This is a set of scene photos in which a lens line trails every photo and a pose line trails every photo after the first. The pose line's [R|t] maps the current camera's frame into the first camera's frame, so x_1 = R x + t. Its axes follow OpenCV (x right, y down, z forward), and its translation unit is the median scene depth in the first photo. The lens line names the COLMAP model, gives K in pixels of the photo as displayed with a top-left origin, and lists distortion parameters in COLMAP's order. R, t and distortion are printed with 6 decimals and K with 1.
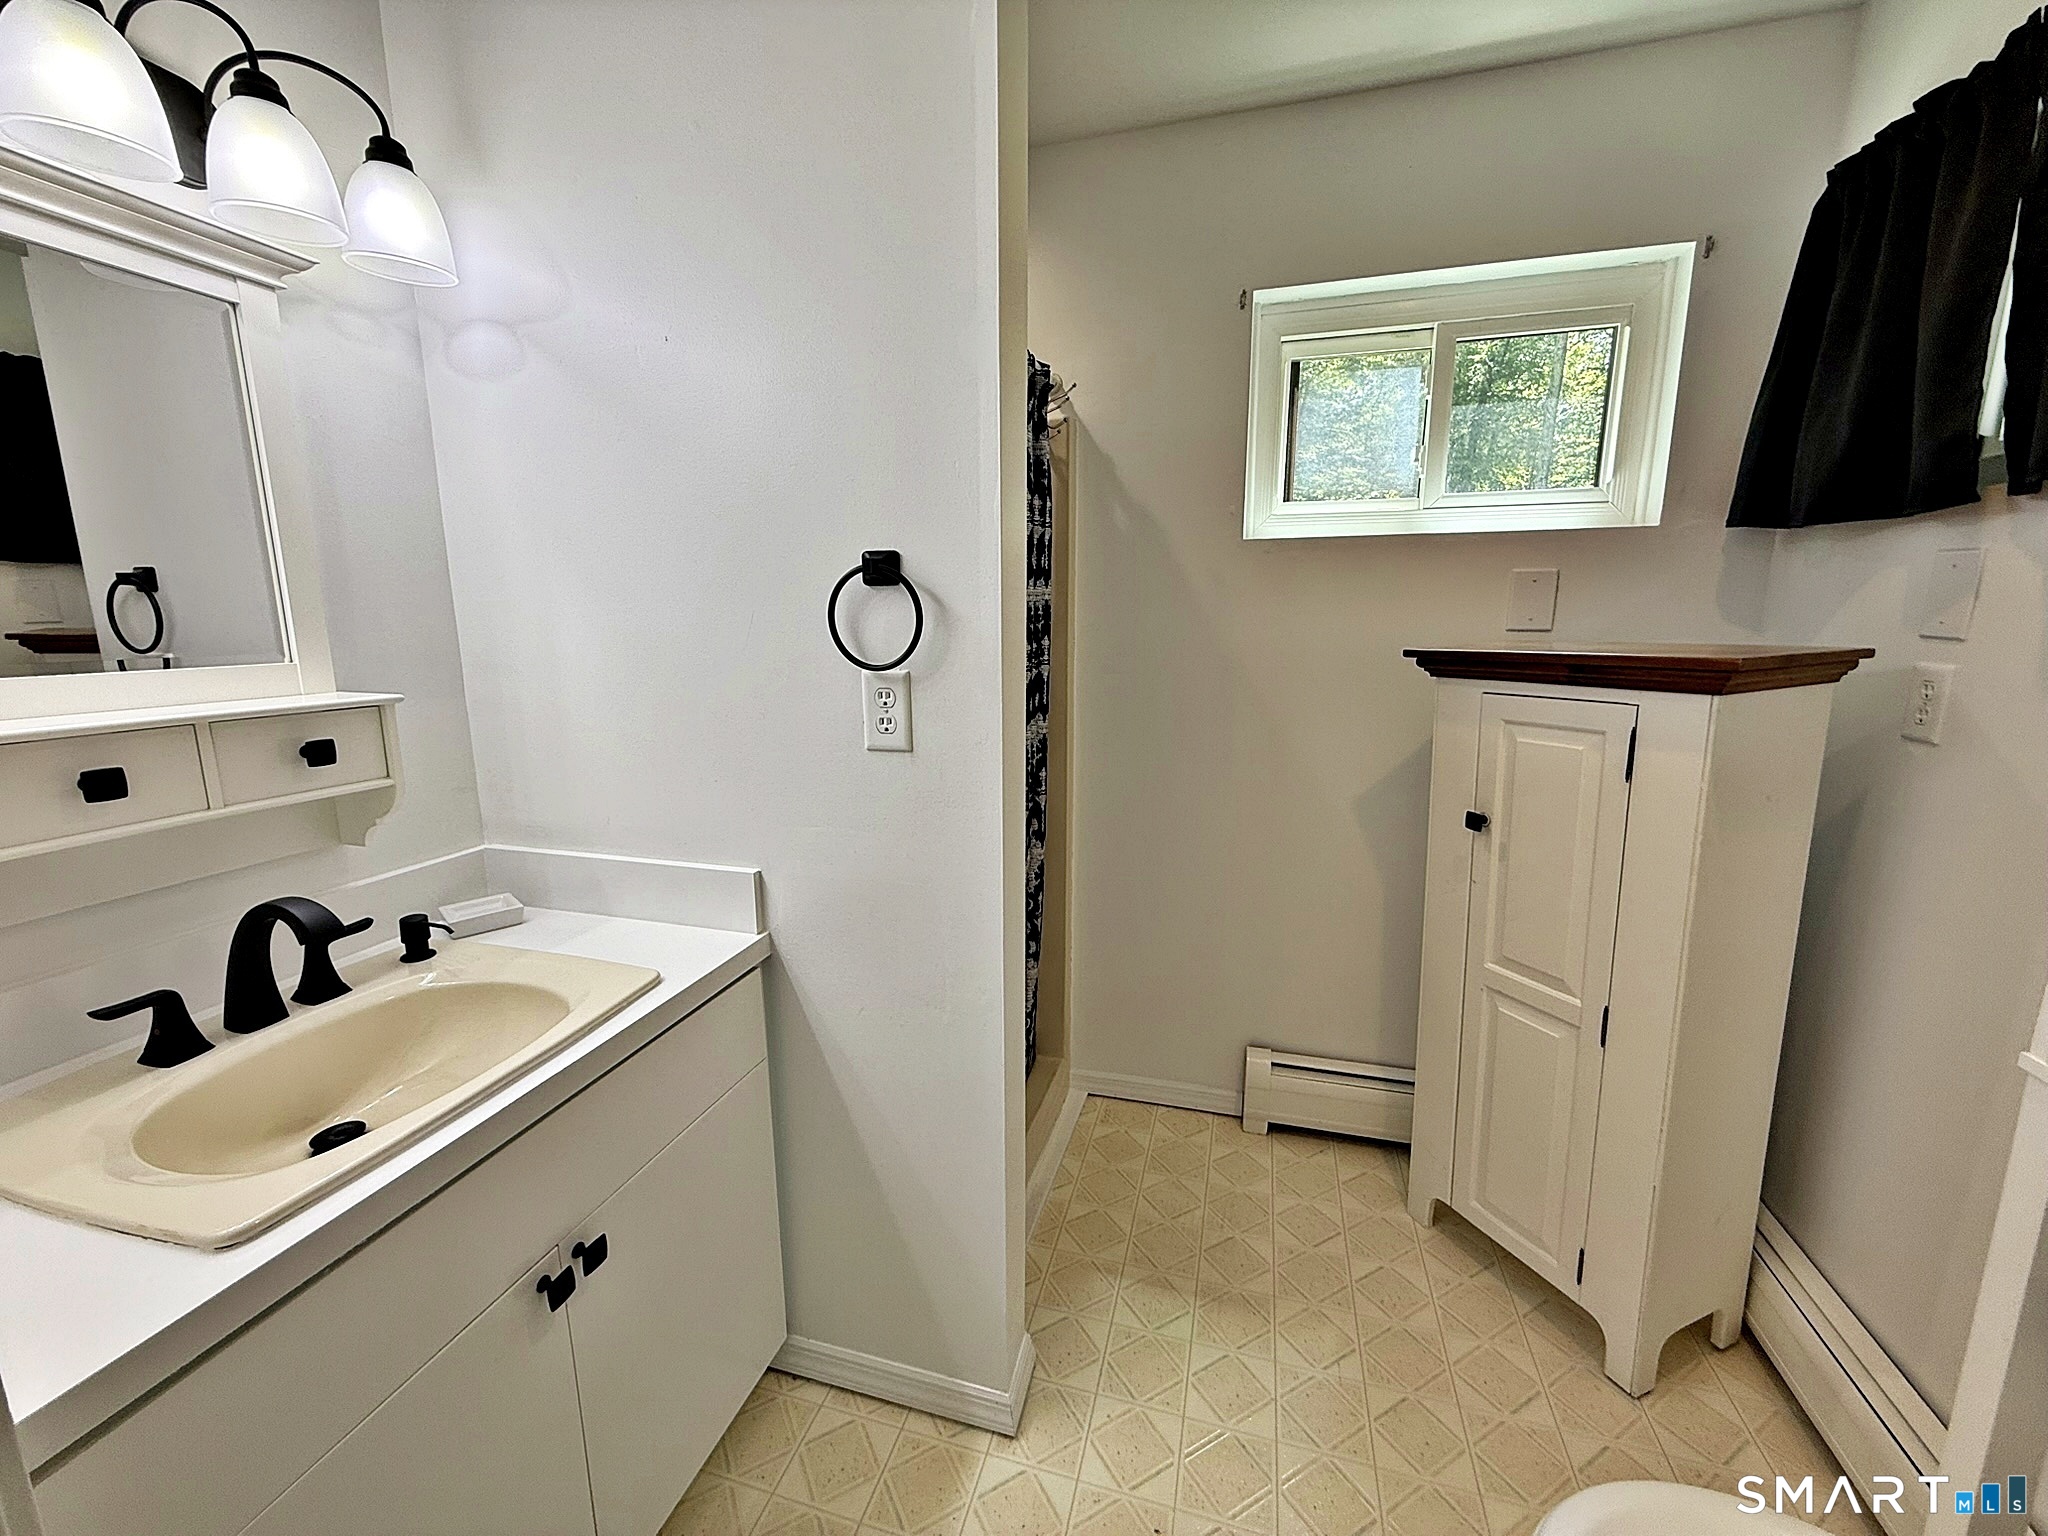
lens RADIAL K [[817.6, 0, 1020.9], [0, 817.6, 770.3], [0, 0, 1]] dist [-0.001051, -0.000099]
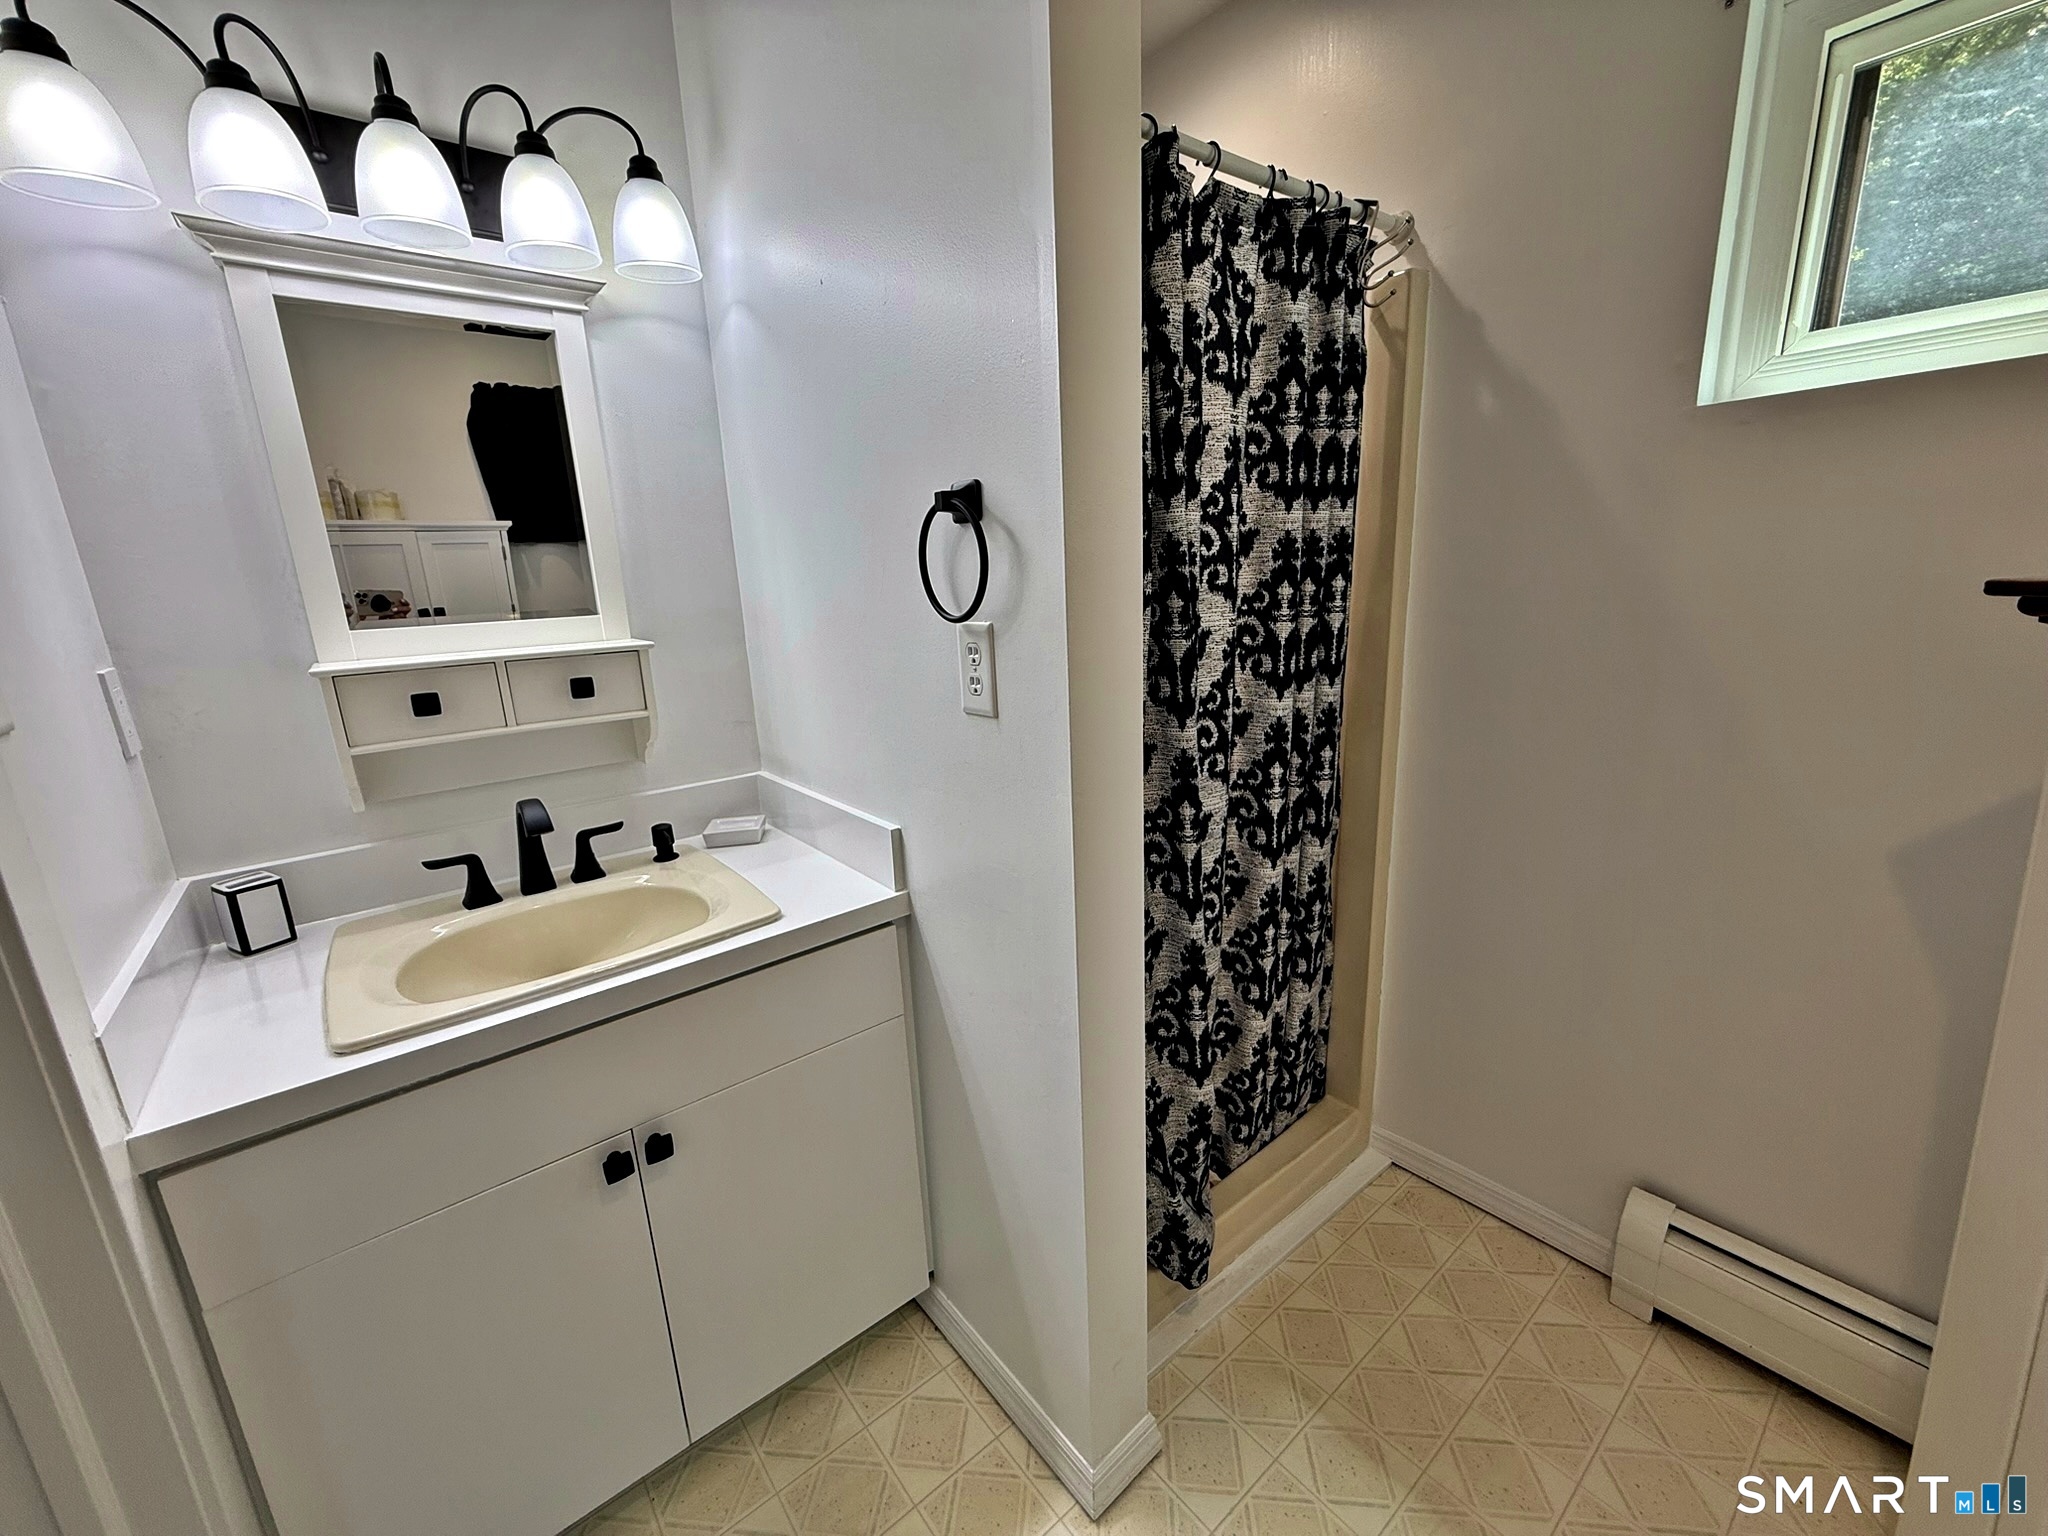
lens RADIAL K [[817.6, 0, 1021.4], [0, 817.6, 768.8], [0, 0, 1]] dist [-0.001051, -0.000099]
pose [[0.816621, 0.103904, -0.567745, 0.352280], [-0.068184, 0.994141, 0.083867, -0.040431], [0.573133, -0.029777, 0.818921, 0.289579]]
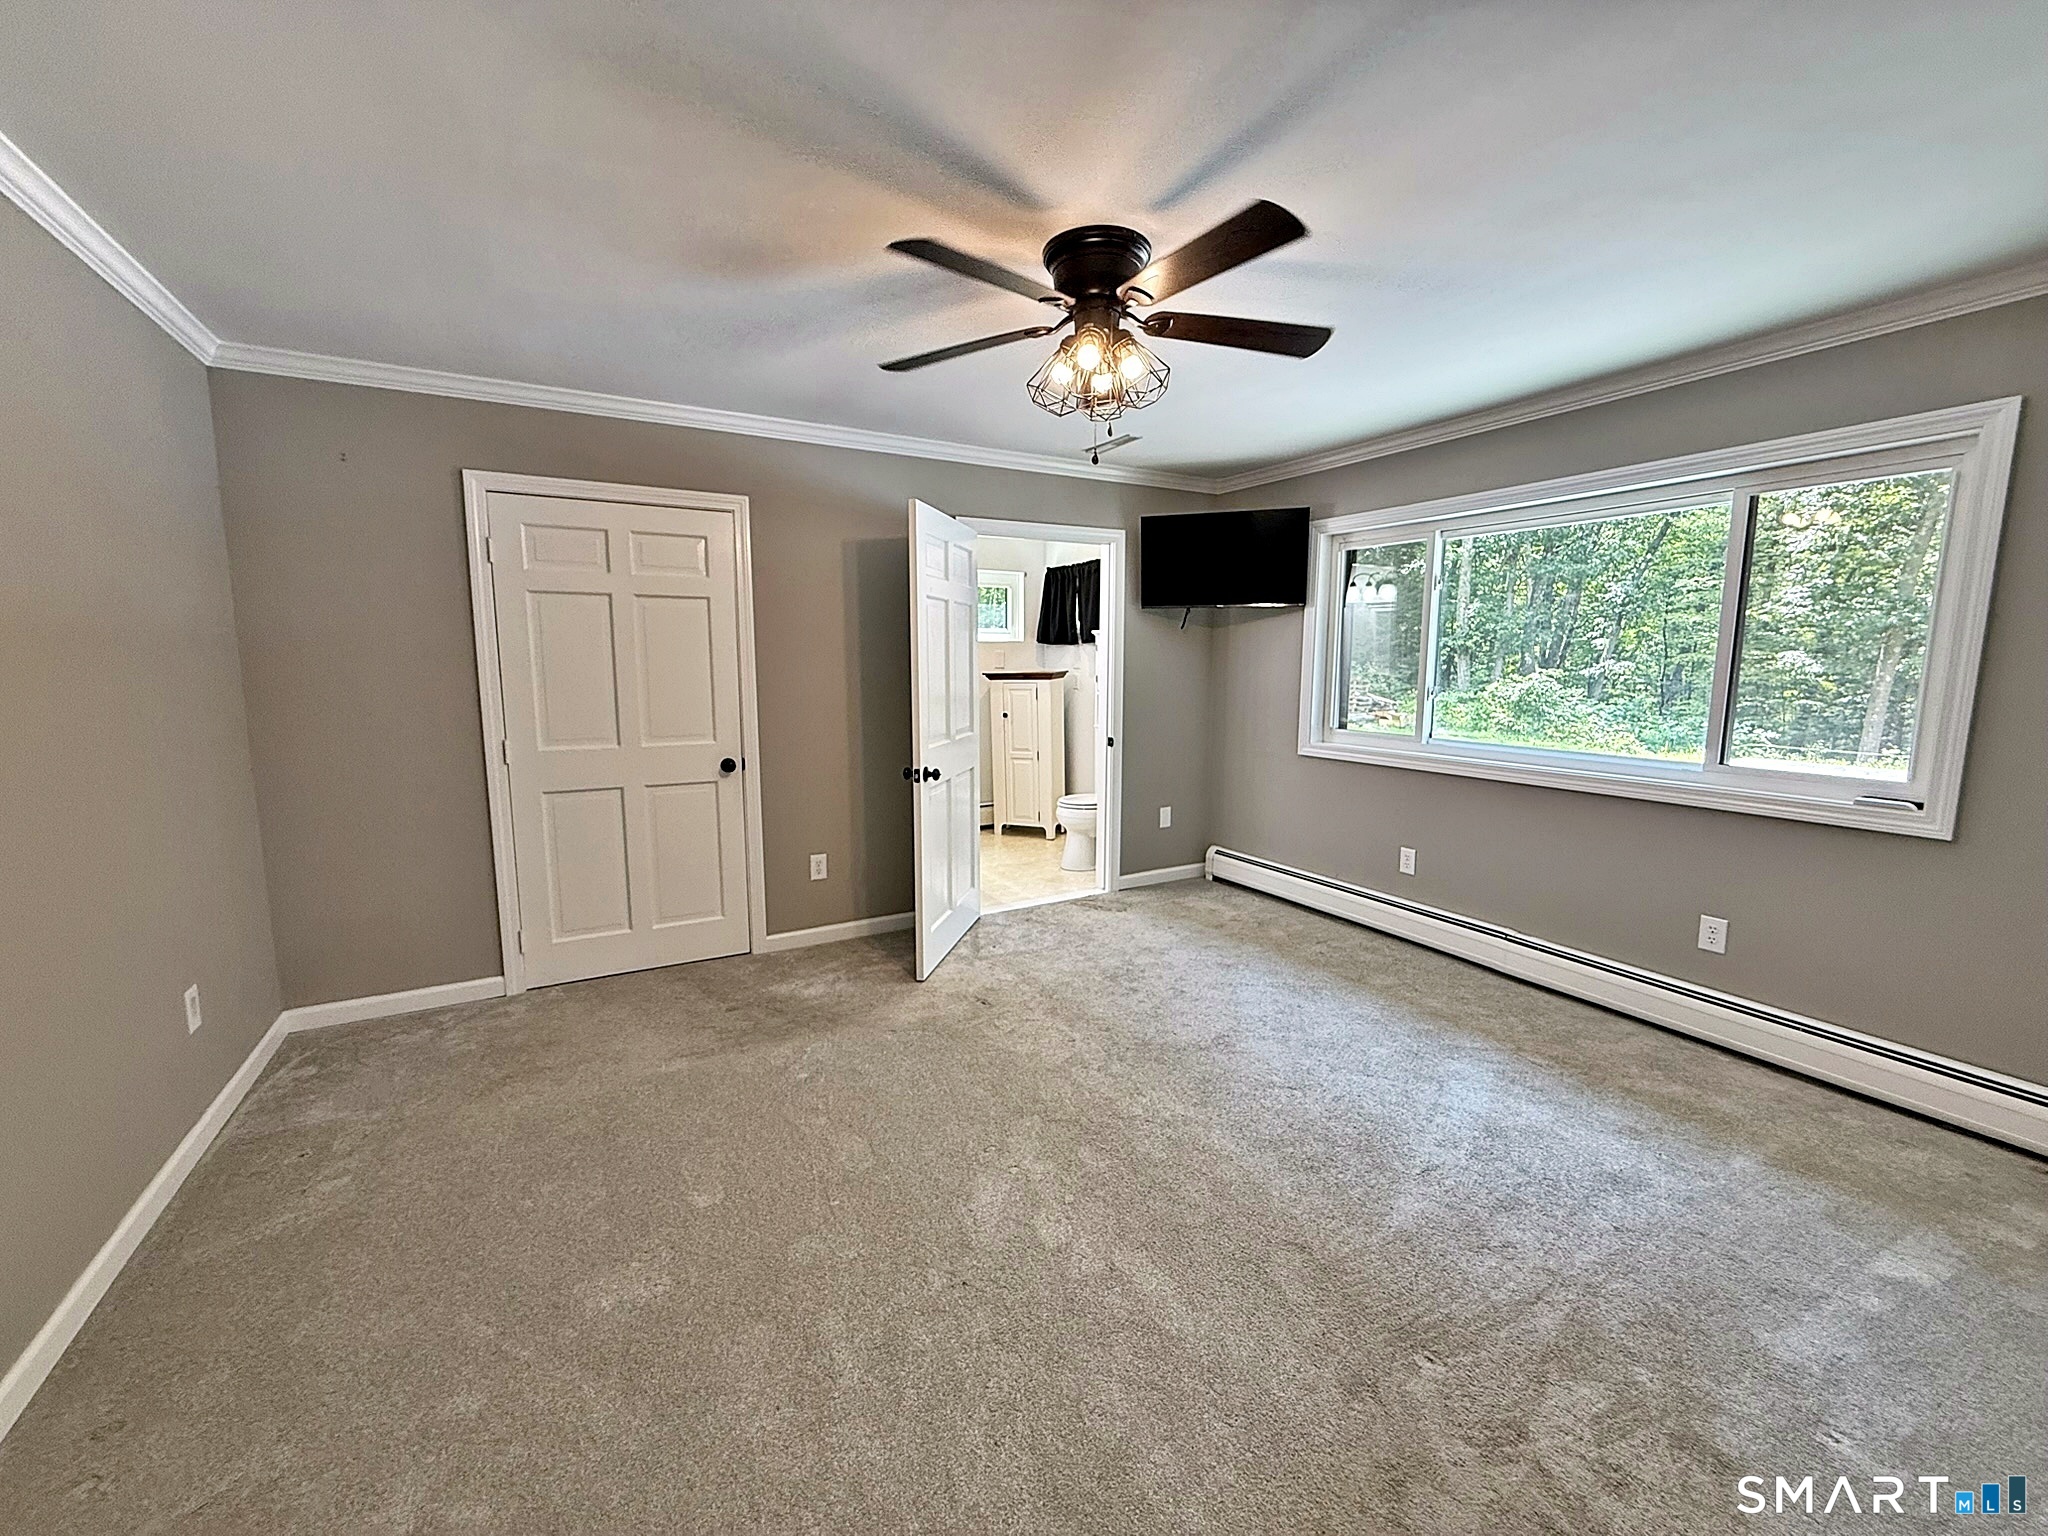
lens RADIAL K [[817.6, 0, 1021.8], [0, 817.6, 768.8], [0, 0, 1]] dist [-0.001051, -0.000099]
pose [[0.692347, -0.088481, 0.716119, -2.598788], [0.130654, 0.991421, -0.003821, 0.398530], [-0.709637, 0.096209, 0.697968, -2.082773]]
